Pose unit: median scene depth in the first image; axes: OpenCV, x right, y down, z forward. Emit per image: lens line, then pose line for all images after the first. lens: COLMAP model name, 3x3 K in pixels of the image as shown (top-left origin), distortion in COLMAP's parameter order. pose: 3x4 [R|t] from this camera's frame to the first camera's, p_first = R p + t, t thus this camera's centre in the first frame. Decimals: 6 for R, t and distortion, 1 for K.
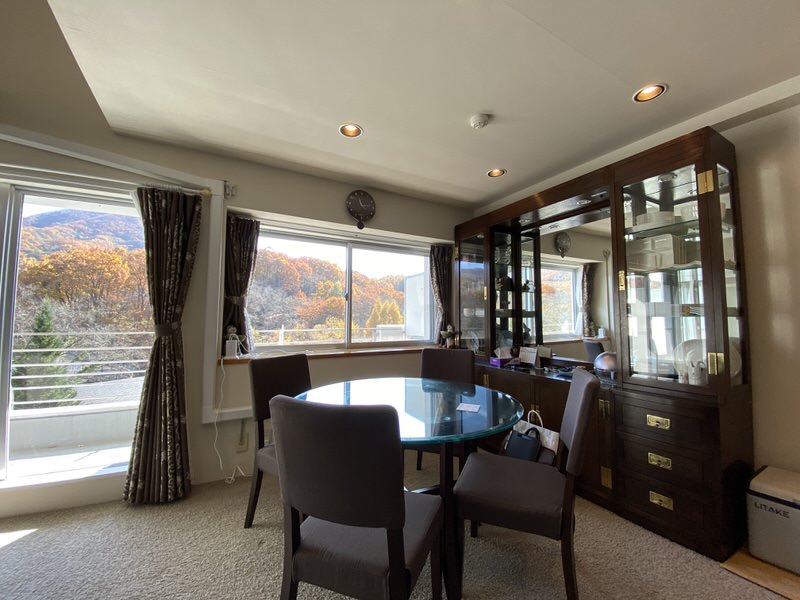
lens RADIAL K [[318.6, 0, 400.0], [0, 318.6, 300.0], [0, 0, 1]] dist [0.001394, 0.000091]
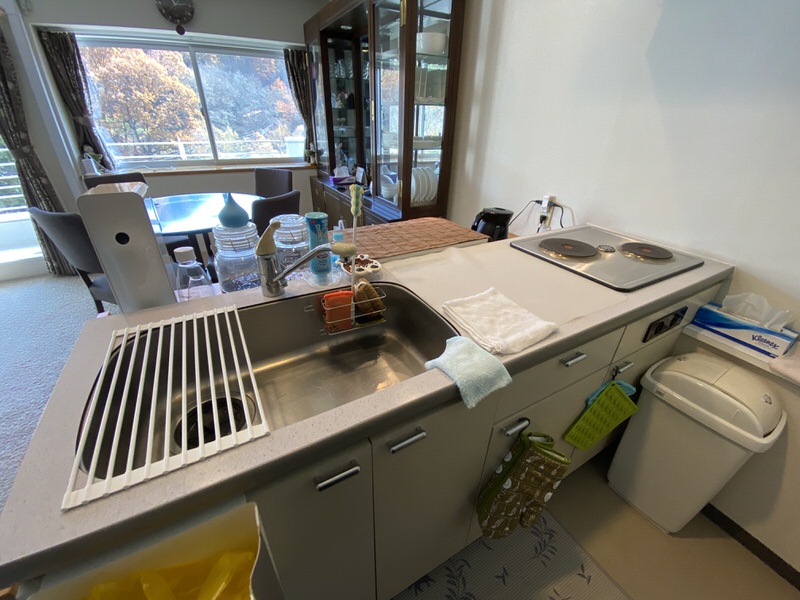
lens RADIAL K [[328.1, 0, 400.0], [0, 328.1, 300.0], [0, 0, 1]] dist [0.000818, -0.012724]
pose [[0.999631, 0.025913, -0.008176, 0.567240], [-0.017515, 0.844526, 0.535229, -0.081662], [0.020774, -0.534888, 0.844668, -0.233098]]
